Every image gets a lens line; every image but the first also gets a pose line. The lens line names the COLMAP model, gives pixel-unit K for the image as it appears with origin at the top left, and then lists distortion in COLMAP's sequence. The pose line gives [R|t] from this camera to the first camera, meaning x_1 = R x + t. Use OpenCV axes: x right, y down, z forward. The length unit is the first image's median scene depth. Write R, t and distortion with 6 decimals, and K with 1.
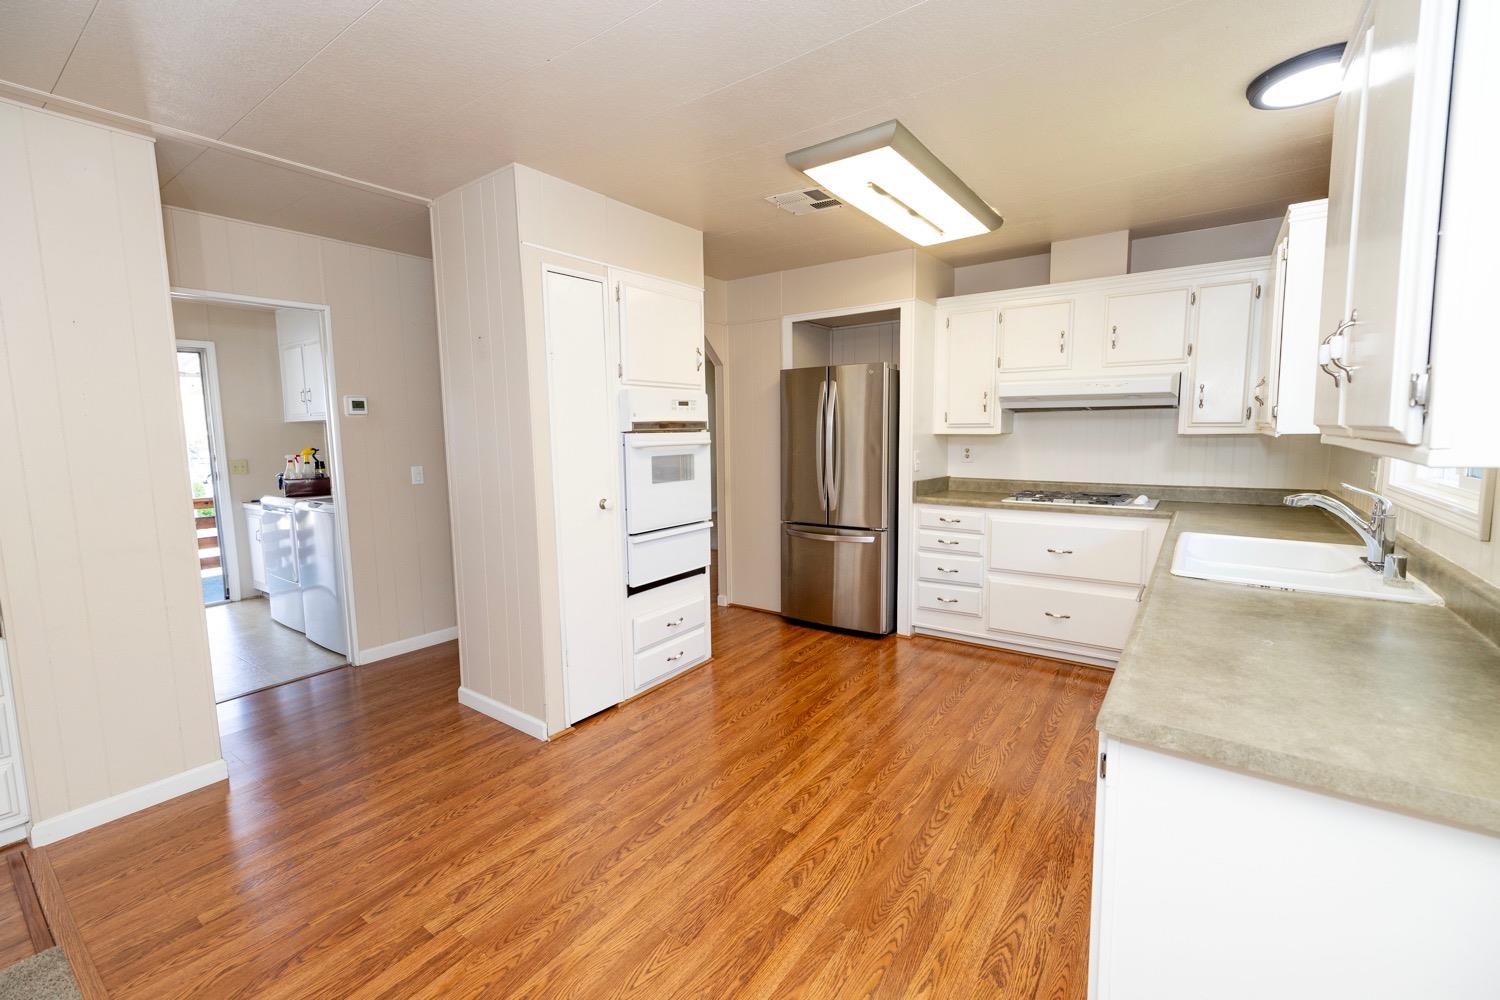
lens RADIAL K [[629.2, 0, 744.6], [0, 629.2, 499.2], [0, 0, 1]] dist [0.000720, 0.000099]
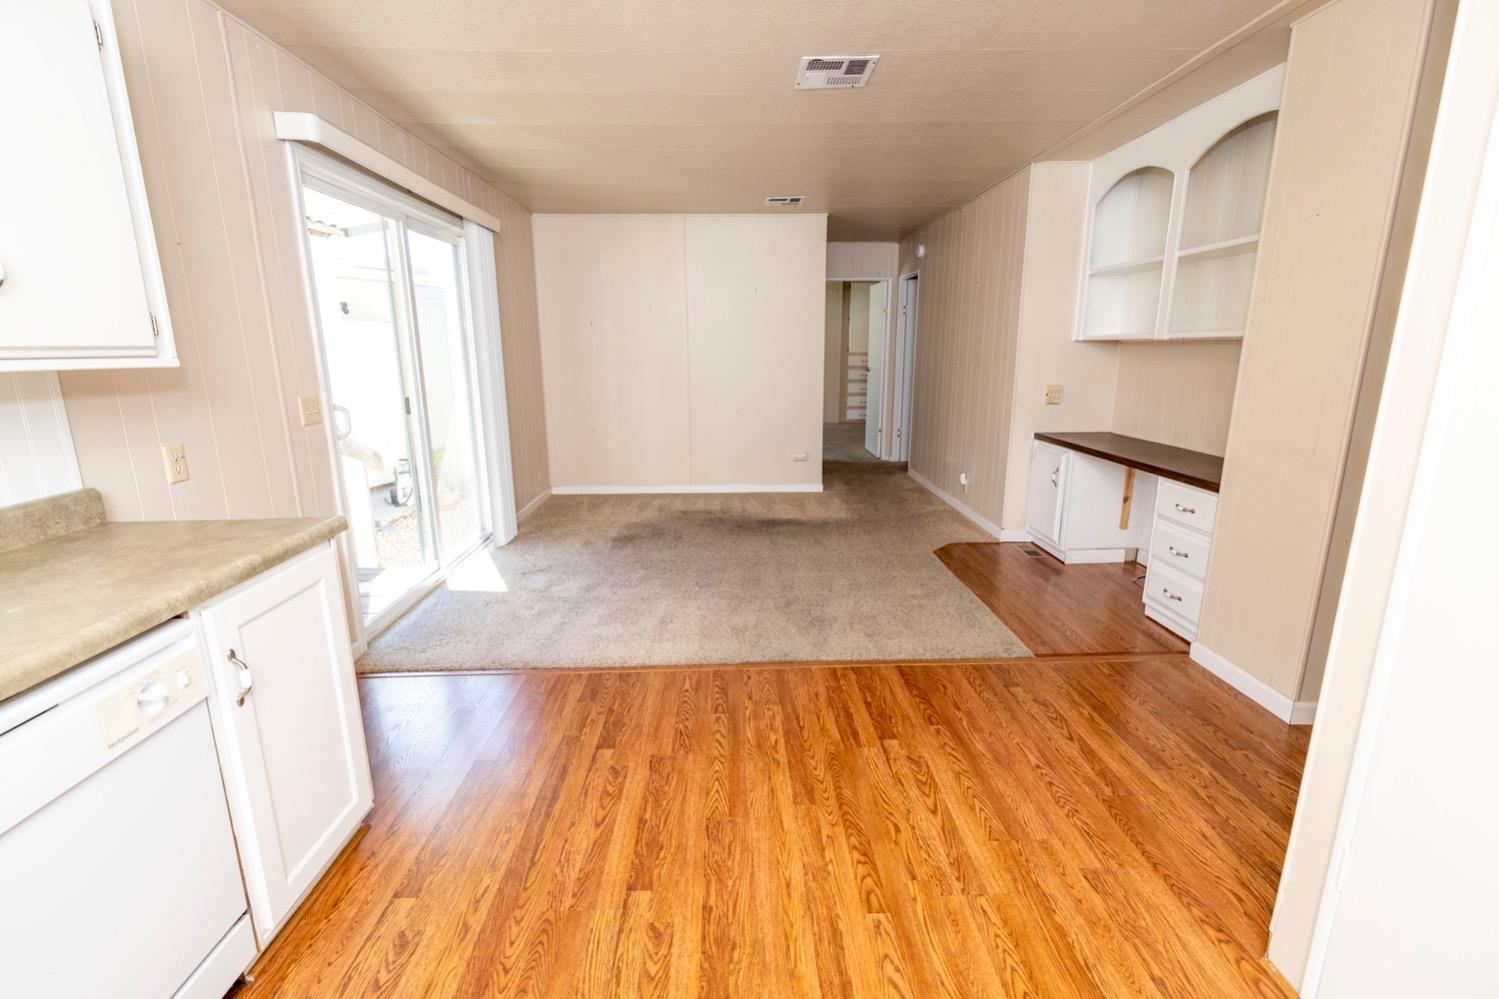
lens RADIAL K [[660.0, 0, 751.0], [0, 660.0, 488.5], [0, 0, 1]] dist [0.001442, 0.000105]
pose [[-0.789041, 0.151694, -0.595318, 0.236737], [-0.048314, 0.950712, 0.306287, -0.102586], [0.612438, 0.270435, -0.742822, 0.927104]]
